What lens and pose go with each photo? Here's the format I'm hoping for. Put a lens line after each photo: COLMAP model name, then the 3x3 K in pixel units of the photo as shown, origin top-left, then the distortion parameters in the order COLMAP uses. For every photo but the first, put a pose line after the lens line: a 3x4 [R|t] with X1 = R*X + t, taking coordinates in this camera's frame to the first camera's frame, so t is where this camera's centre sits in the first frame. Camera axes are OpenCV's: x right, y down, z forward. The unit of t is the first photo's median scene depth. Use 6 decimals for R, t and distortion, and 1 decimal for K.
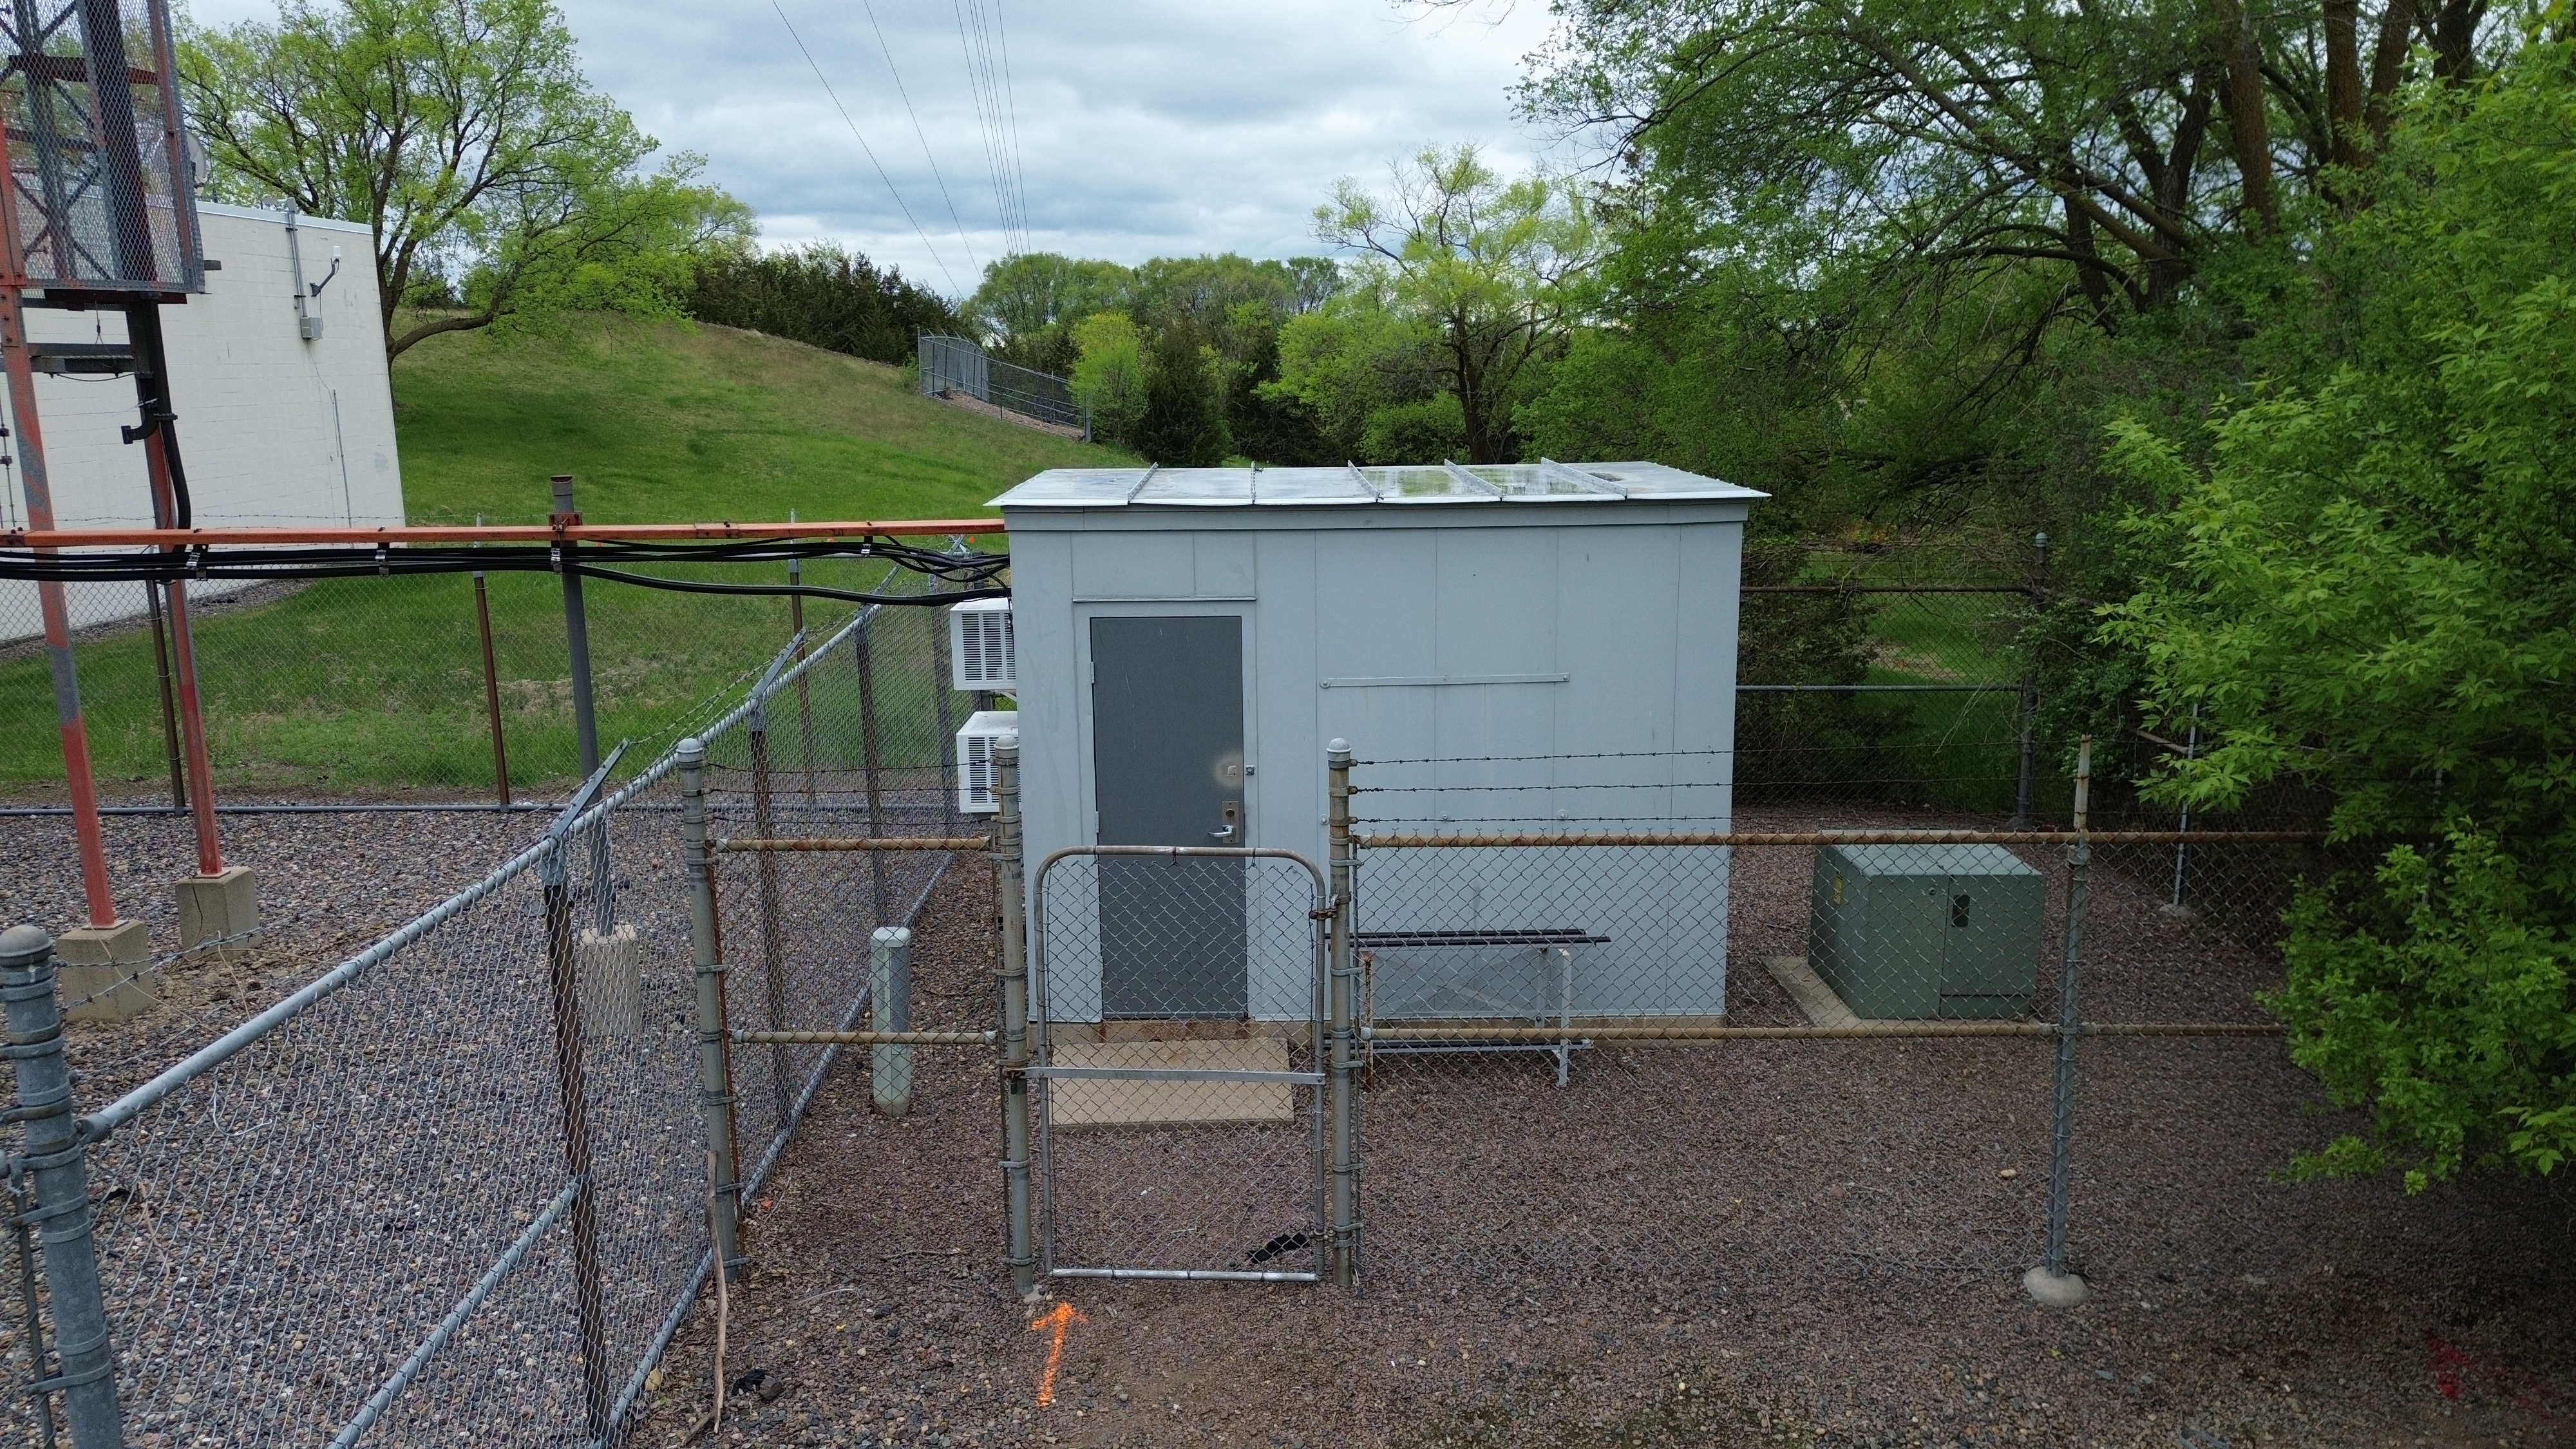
lens RADIAL K [[1810.0, 0, 1285.5], [0, 1810.0, 724.3], [0, 0, 1]] dist [0.084891, -0.085858]
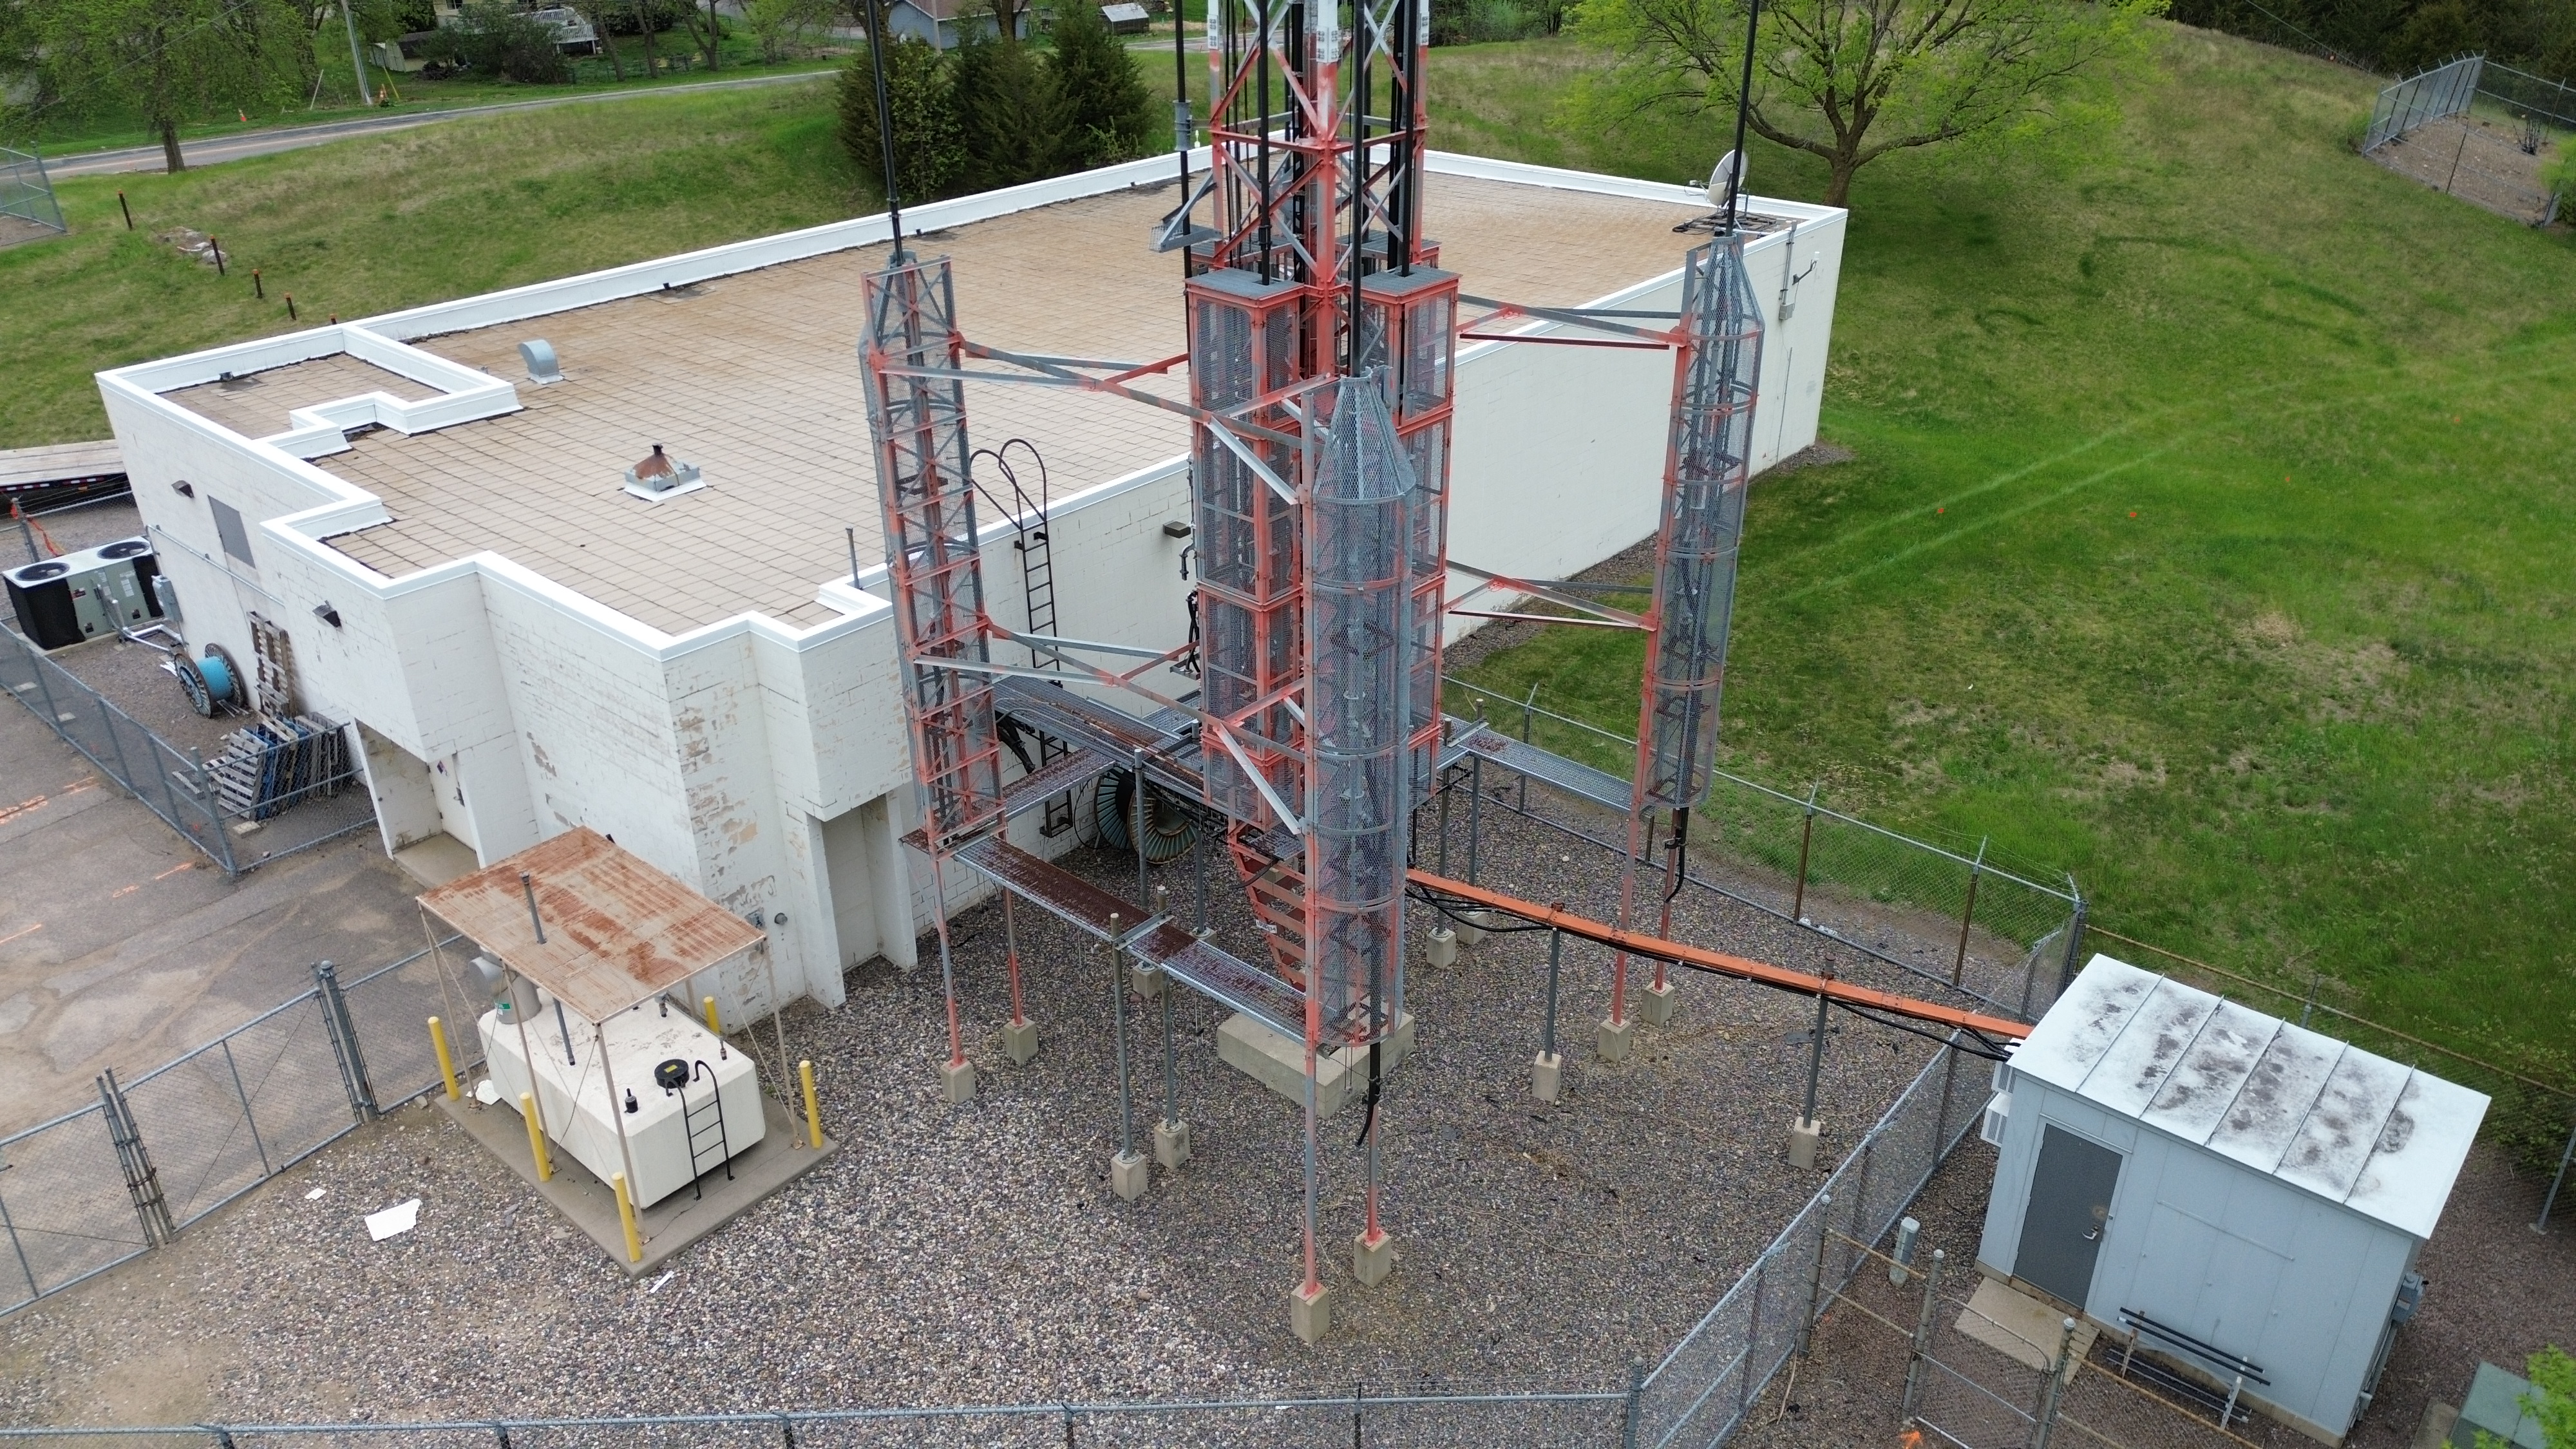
lens RADIAL K [[1810.0, 0, 1285.5], [0, 1810.0, 724.3], [0, 0, 1]] dist [0.084891, -0.085858]
pose [[0.744102, 0.314159, -0.589590, 0.248841], [-0.133456, 0.934645, 0.329589, -0.778835], [0.654600, -0.166564, 0.737398, -0.768355]]
